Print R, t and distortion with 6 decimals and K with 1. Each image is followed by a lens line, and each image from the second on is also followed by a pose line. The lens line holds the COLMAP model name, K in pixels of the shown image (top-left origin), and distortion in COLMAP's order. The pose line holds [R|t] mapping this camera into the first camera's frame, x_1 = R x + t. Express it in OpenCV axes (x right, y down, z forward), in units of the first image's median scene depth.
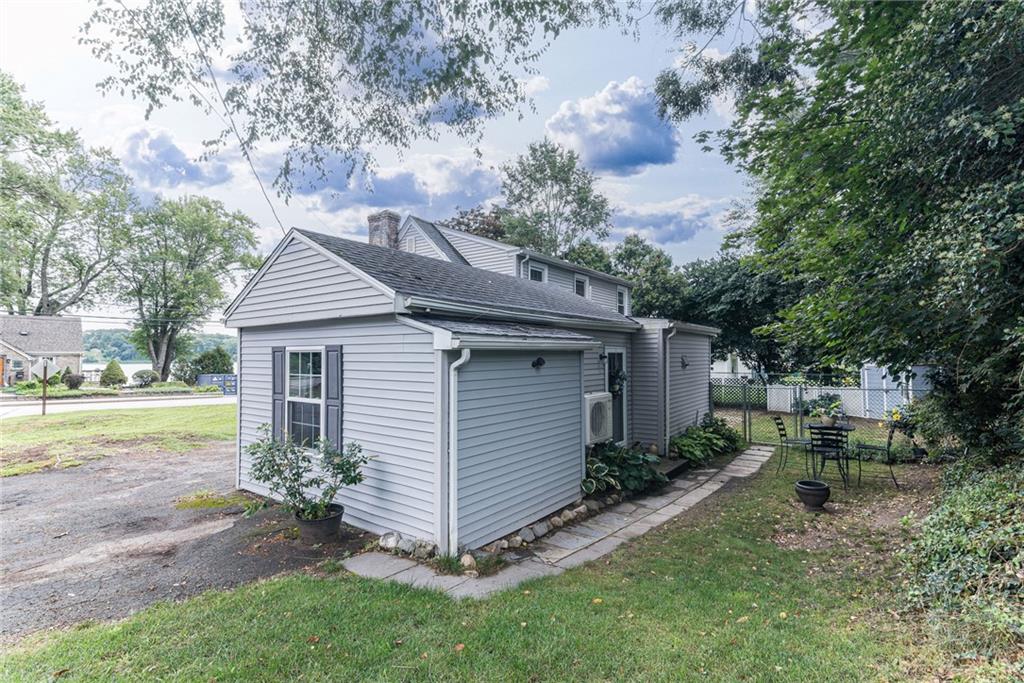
lens RADIAL K [[464.8, 0, 513.2], [0, 464.8, 344.3], [0, 0, 1]] dist [0.010279, 0.000108]
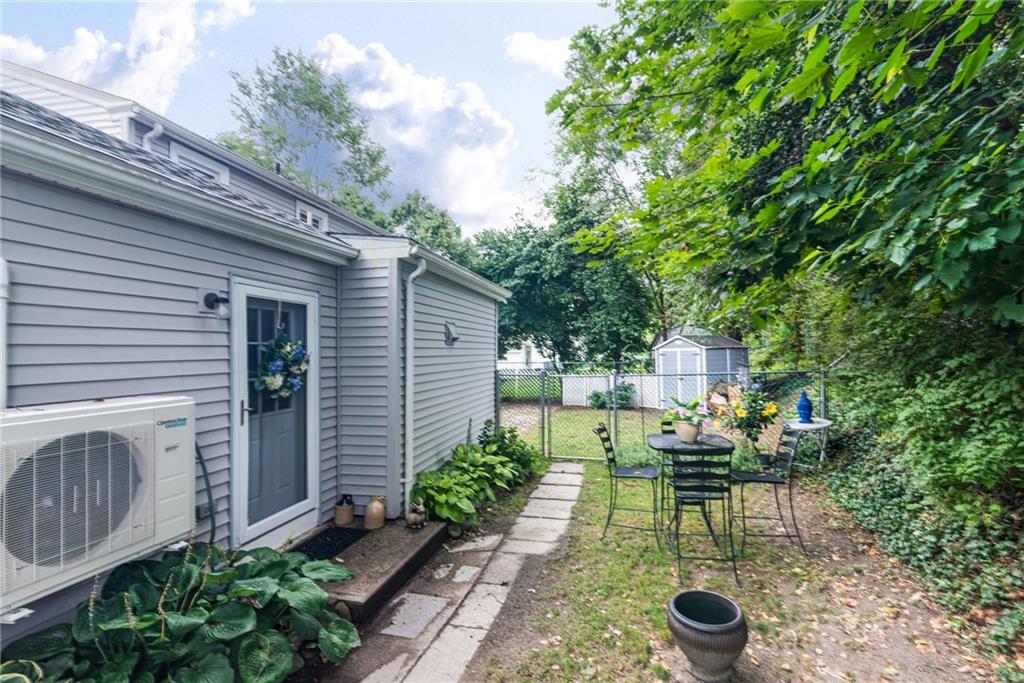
lens RADIAL K [[464.8, 0, 518.7], [0, 464.8, 347.2], [0, 0, 1]] dist [0.010279, 0.000108]
pose [[0.911933, 0.001834, 0.410336, 0.202939], [-0.006796, 0.999920, 0.010635, 0.045778], [-0.410284, -0.012488, 0.911872, 0.432264]]
